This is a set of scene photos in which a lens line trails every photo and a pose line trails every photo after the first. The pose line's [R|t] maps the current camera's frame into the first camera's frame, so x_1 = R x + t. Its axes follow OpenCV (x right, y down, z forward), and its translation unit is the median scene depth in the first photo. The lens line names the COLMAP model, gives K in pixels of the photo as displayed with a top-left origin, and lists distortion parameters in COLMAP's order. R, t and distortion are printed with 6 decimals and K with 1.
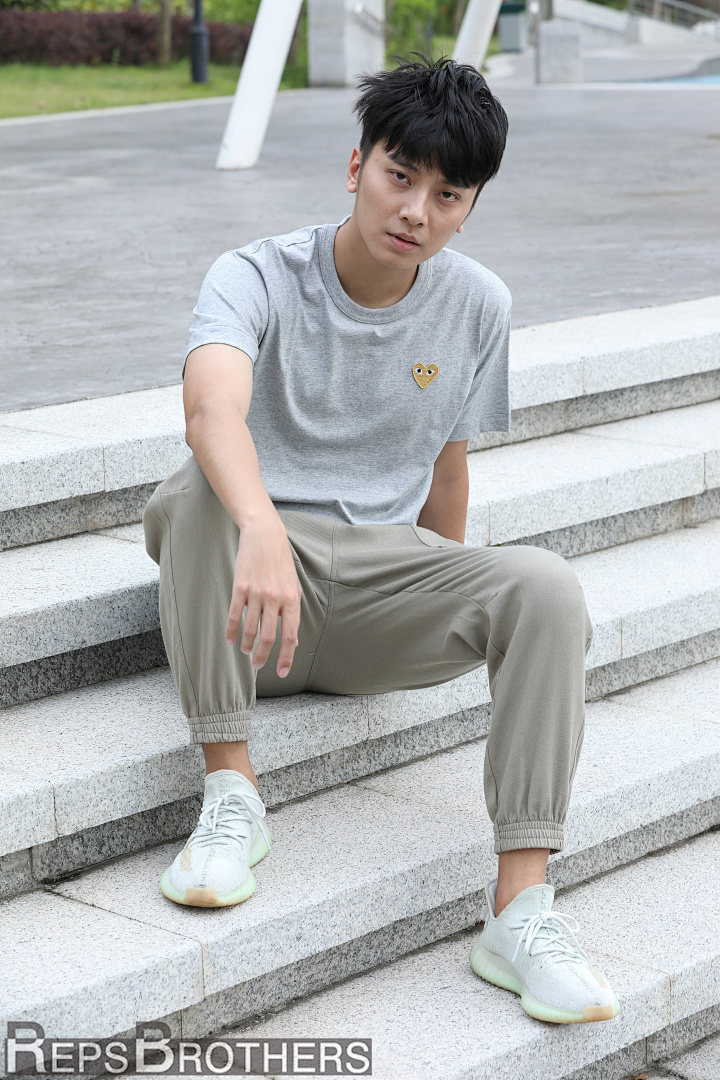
lens RADIAL K [[2675.0, 0, 360.0], [0, 2675.0, 540.0], [0, 0, 1]] dist [-0.075891, -0.281480]
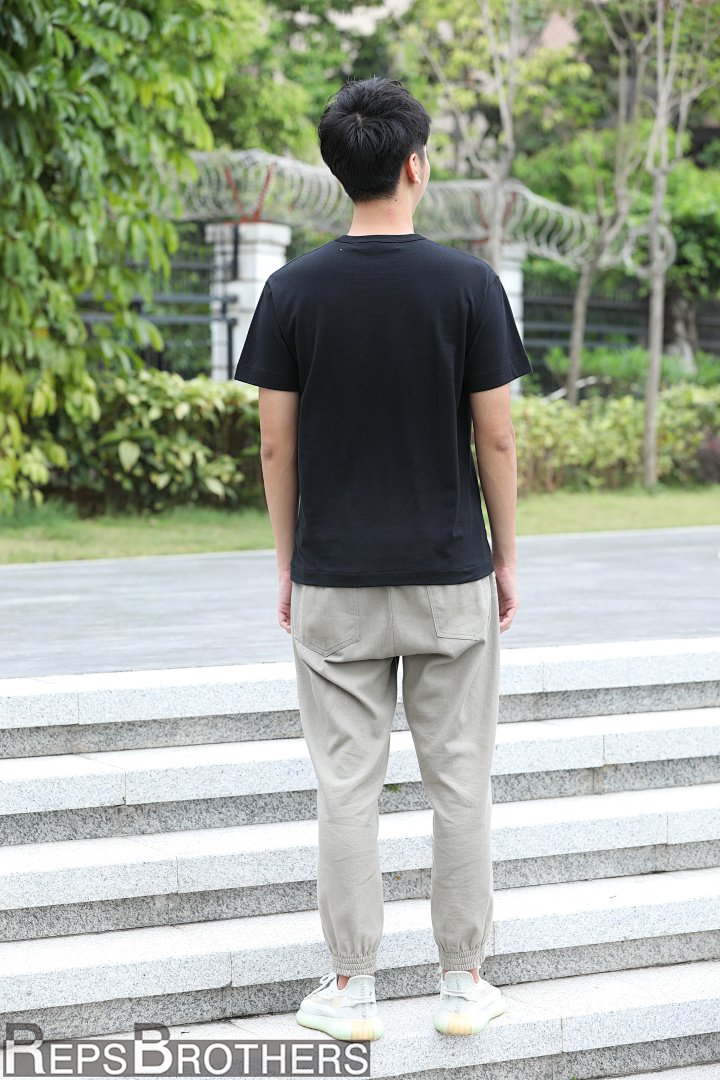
lens RADIAL K [[2840.3, 0, 360.0], [0, 2840.3, 540.0], [0, 0, 1]] dist [0.040784, -0.165880]
pose [[0.936633, 0.015468, -0.349971, 0.622751], [-0.071017, 0.986665, -0.146454, 0.104463], [0.343039, 0.162028, 0.925241, -0.400296]]
